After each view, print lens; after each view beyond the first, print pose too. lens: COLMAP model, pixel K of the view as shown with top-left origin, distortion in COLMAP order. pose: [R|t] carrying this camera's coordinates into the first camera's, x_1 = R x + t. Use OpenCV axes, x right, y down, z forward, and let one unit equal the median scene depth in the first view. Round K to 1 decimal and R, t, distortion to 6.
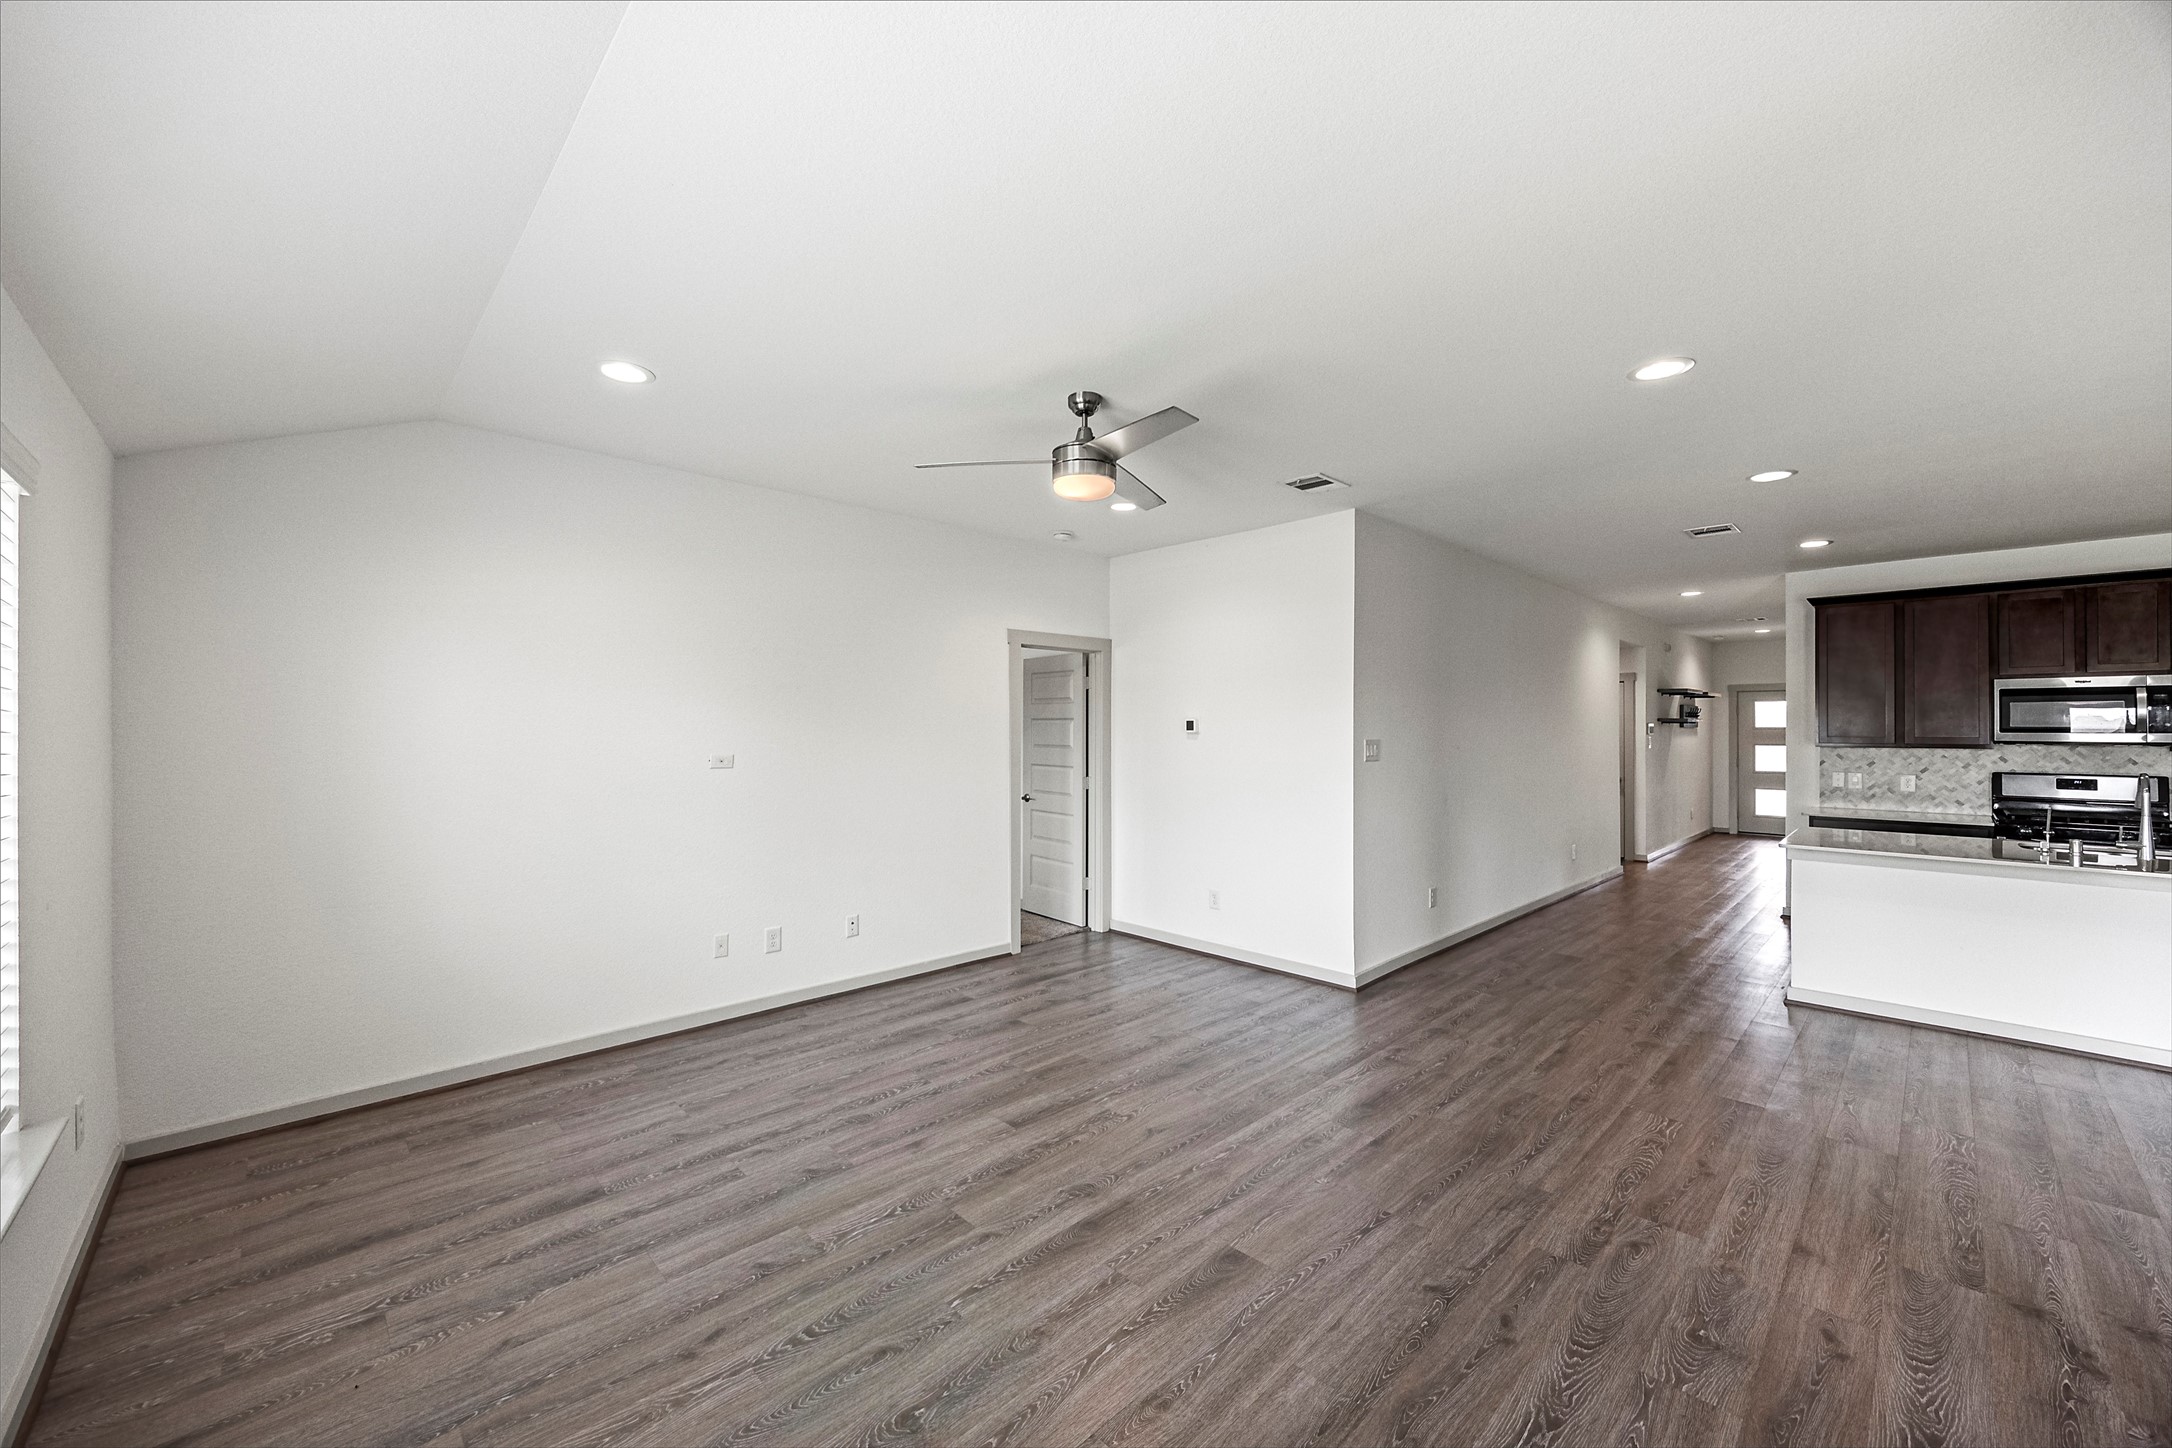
lens RADIAL K [[819.4, 0, 1092.4], [0, 819.4, 723.2], [0, 0, 1]] dist [0.002781, -0.002020]
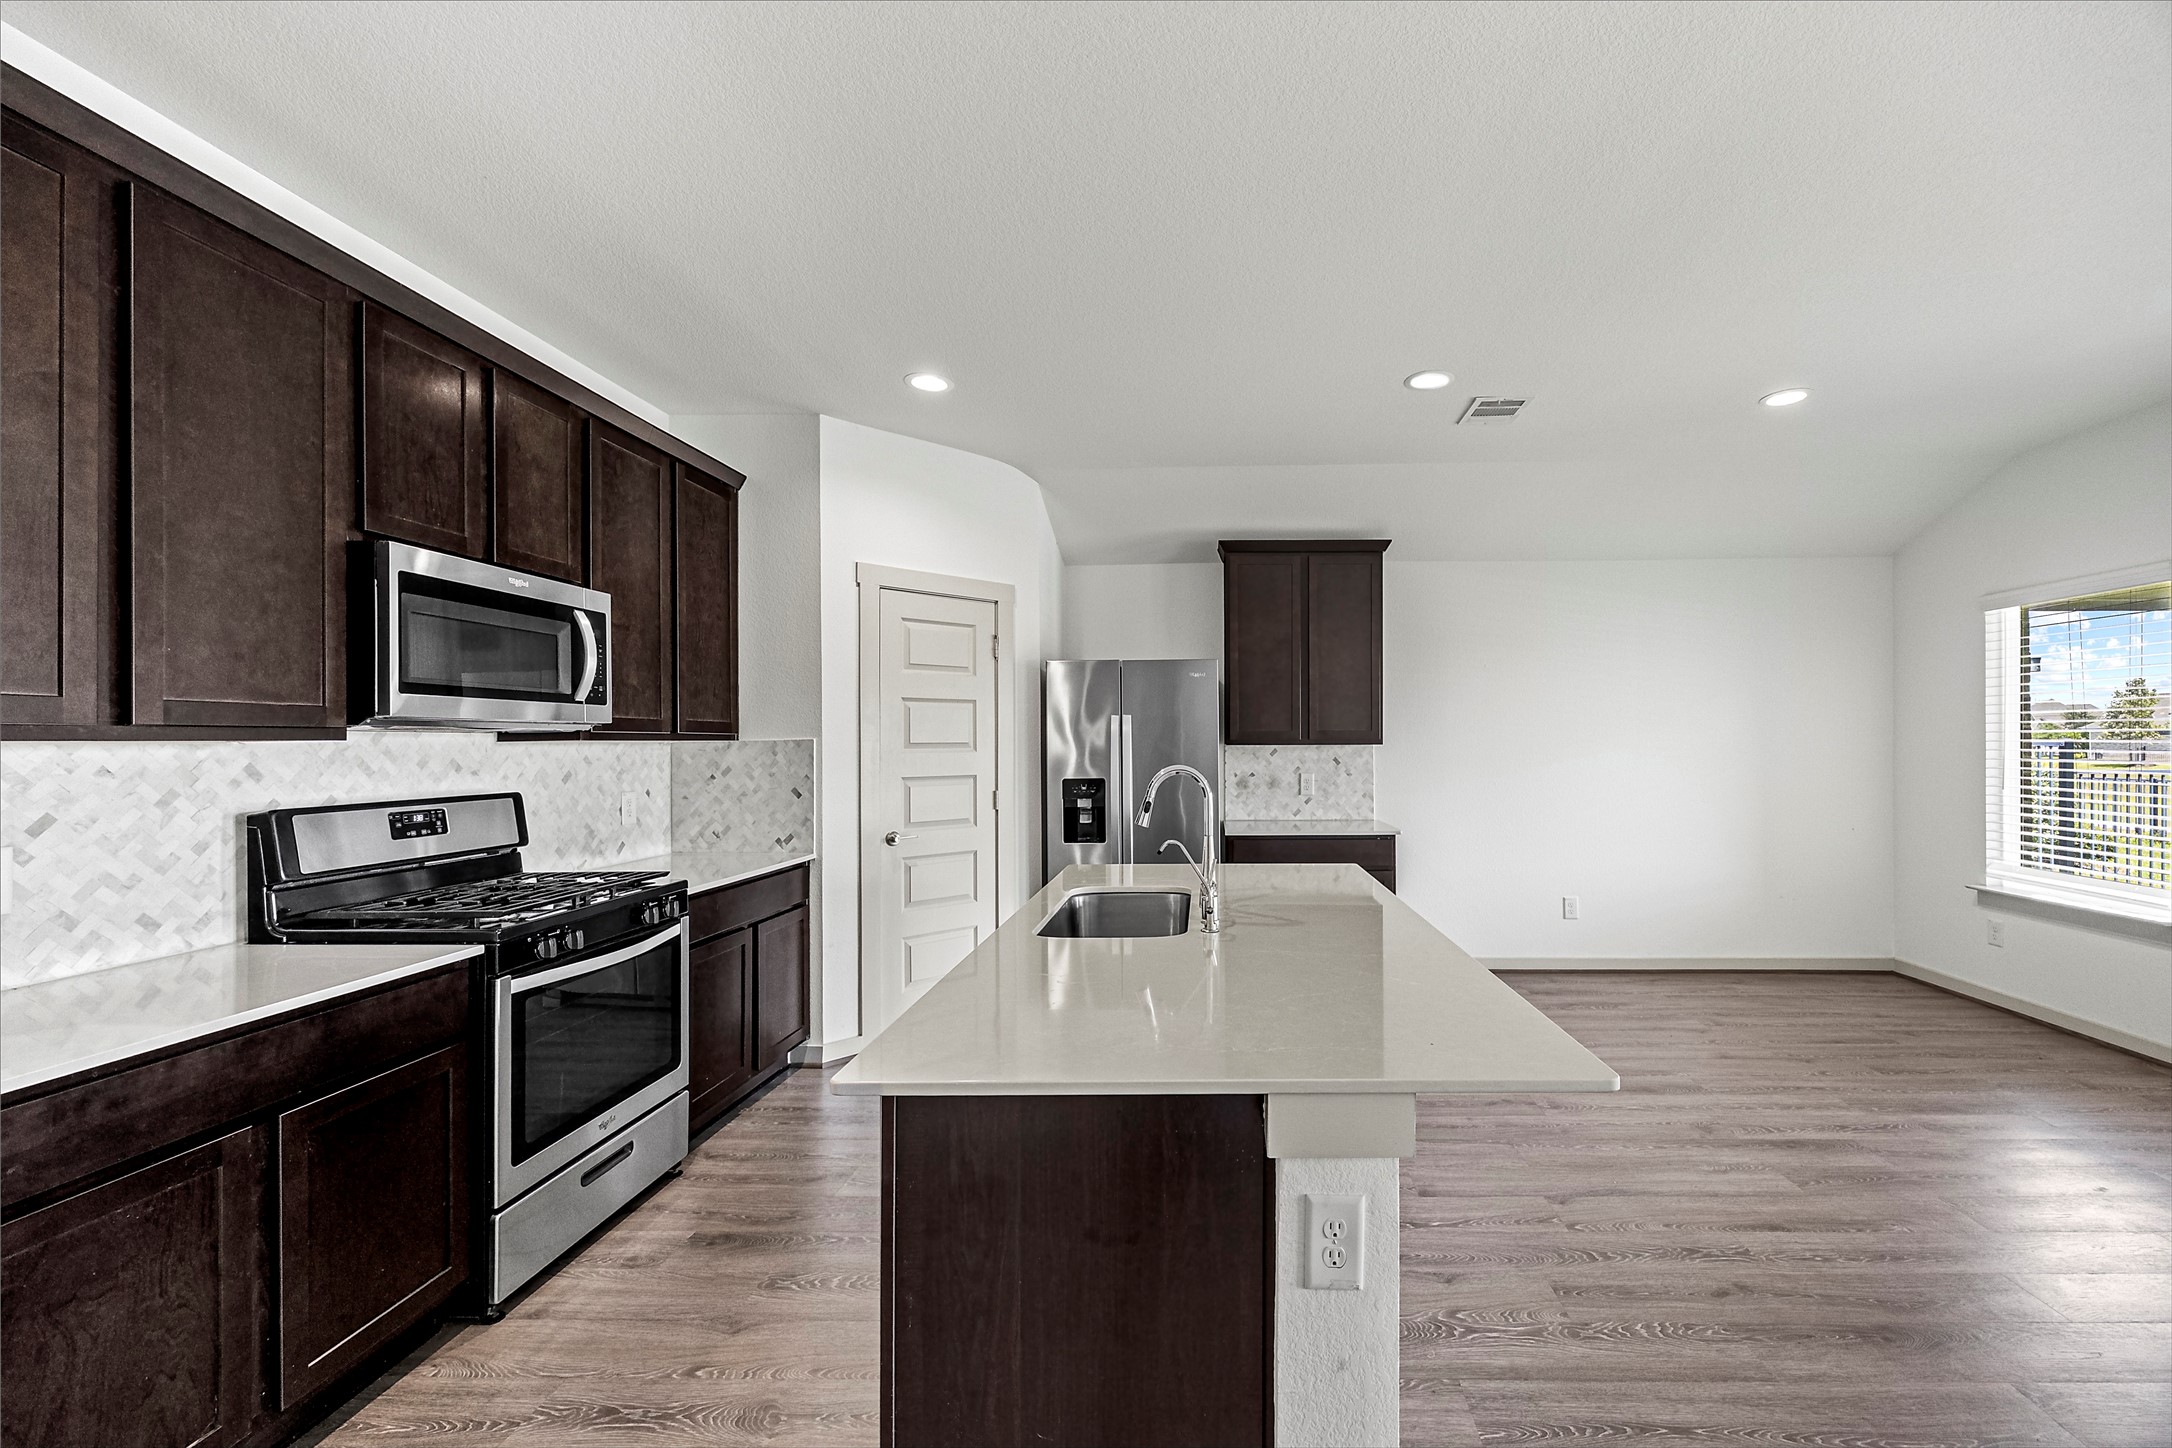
lens RADIAL K [[881.8, 0, 1220.3], [0, 881.8, 739.9], [0, 0, 1]] dist [-0.004926, 0.000096]
pose [[-0.721867, 0.004067, 0.692019, 0.617659], [-0.000709, 0.999978, -0.006617, 0.035462], [-0.692031, -0.005268, -0.721849, 1.081792]]
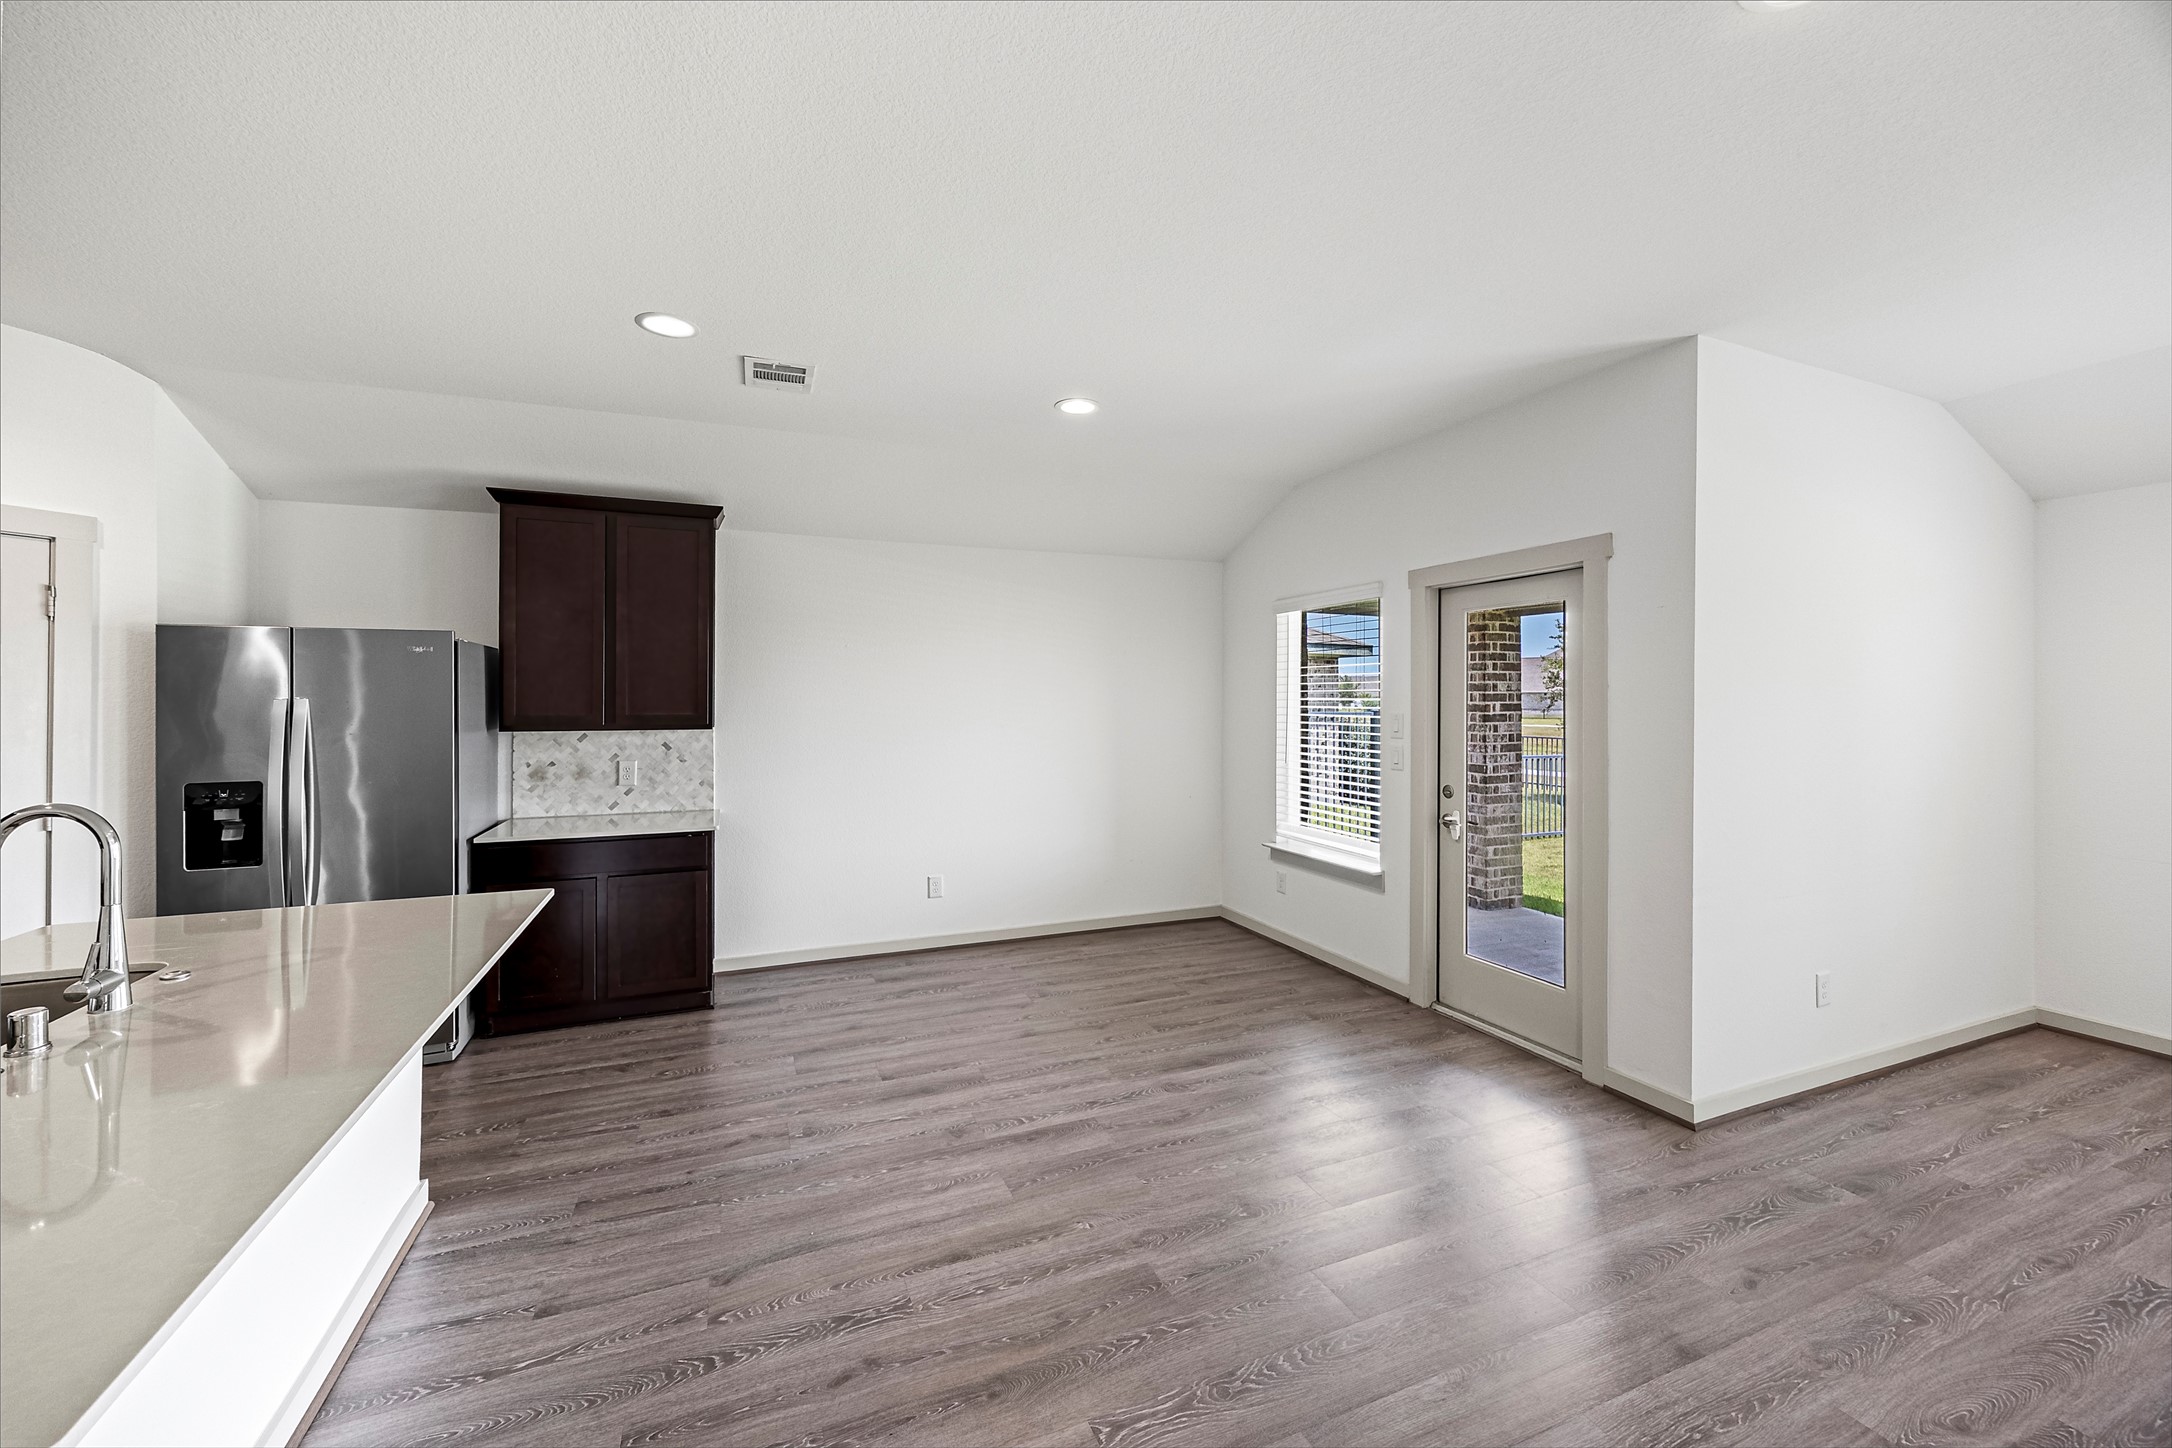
lens RADIAL K [[819.4, 0, 1092.1], [0, 819.4, 692.8], [0, 0, 1]] dist [0.002781, -0.002020]
pose [[-0.929580, 0.002602, 0.368611, 0.498119], [-0.003996, 0.999845, -0.017137, 0.009849], [-0.368598, -0.017403, -0.929426, 0.880457]]
